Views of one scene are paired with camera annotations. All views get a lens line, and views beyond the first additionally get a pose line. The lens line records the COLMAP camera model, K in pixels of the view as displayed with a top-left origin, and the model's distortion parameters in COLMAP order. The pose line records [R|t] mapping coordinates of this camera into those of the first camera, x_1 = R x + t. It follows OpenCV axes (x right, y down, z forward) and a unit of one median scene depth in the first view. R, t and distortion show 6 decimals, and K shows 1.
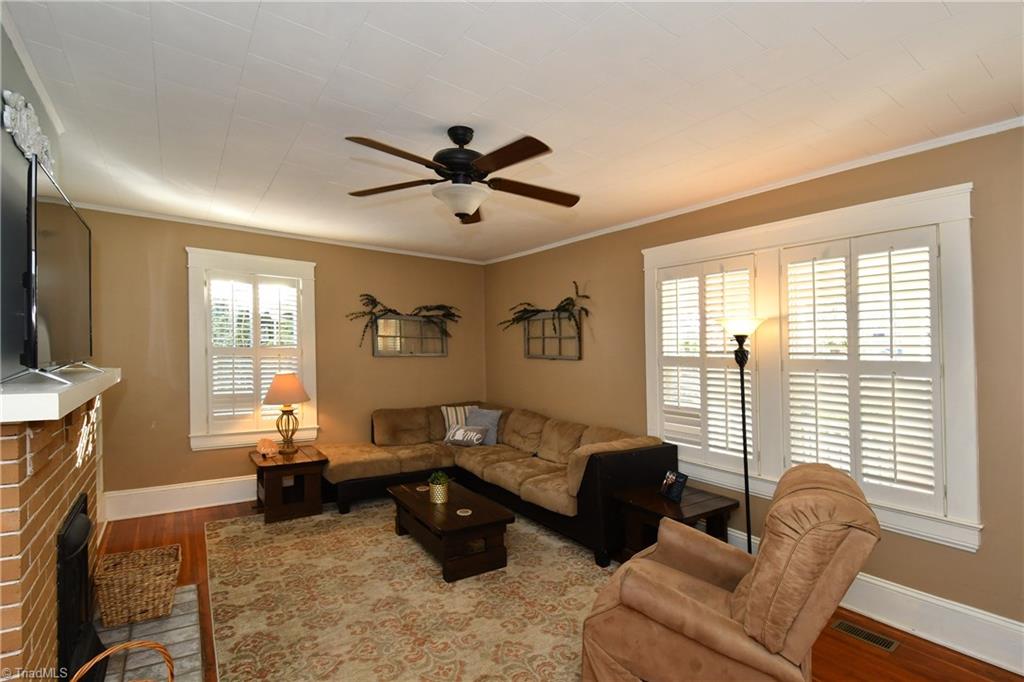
lens RADIAL K [[493.0, 0, 512.0], [0, 493.0, 341.0], [0, 0, 1]] dist [-0.000882, -0.000324]
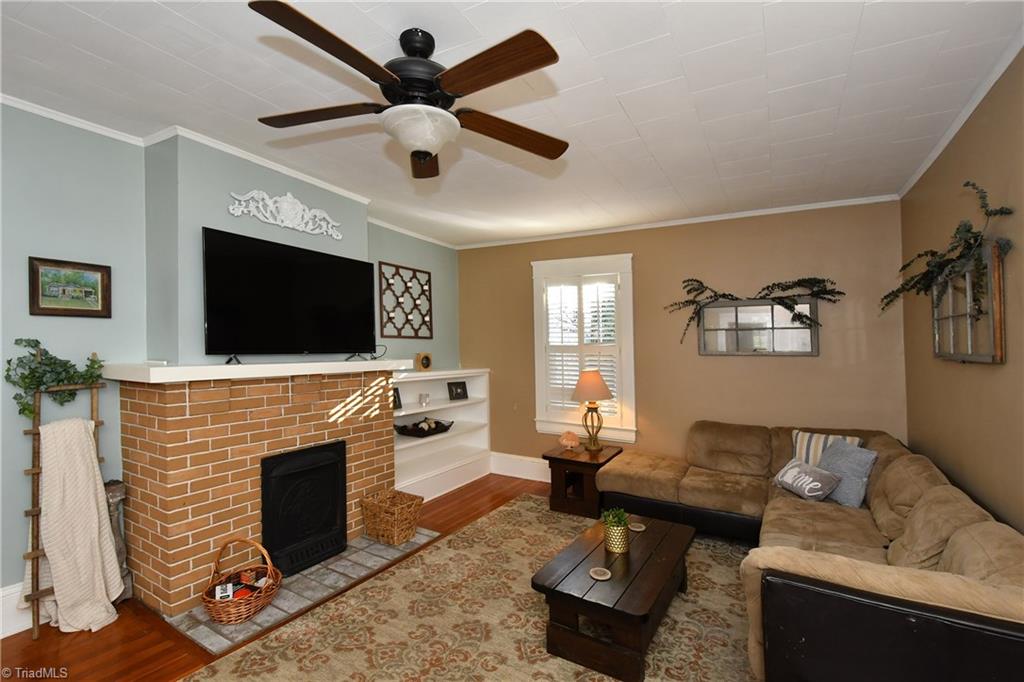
lens RADIAL K [[464.0, 0, 504.6], [0, 464.0, 359.0], [0, 0, 1]] dist [0.001476, -0.000040]
pose [[0.412161, 0.014213, -0.911000, 0.333089], [0.022902, 0.999401, 0.025953, 0.013280], [0.910823, -0.031560, 0.411588, 0.450116]]
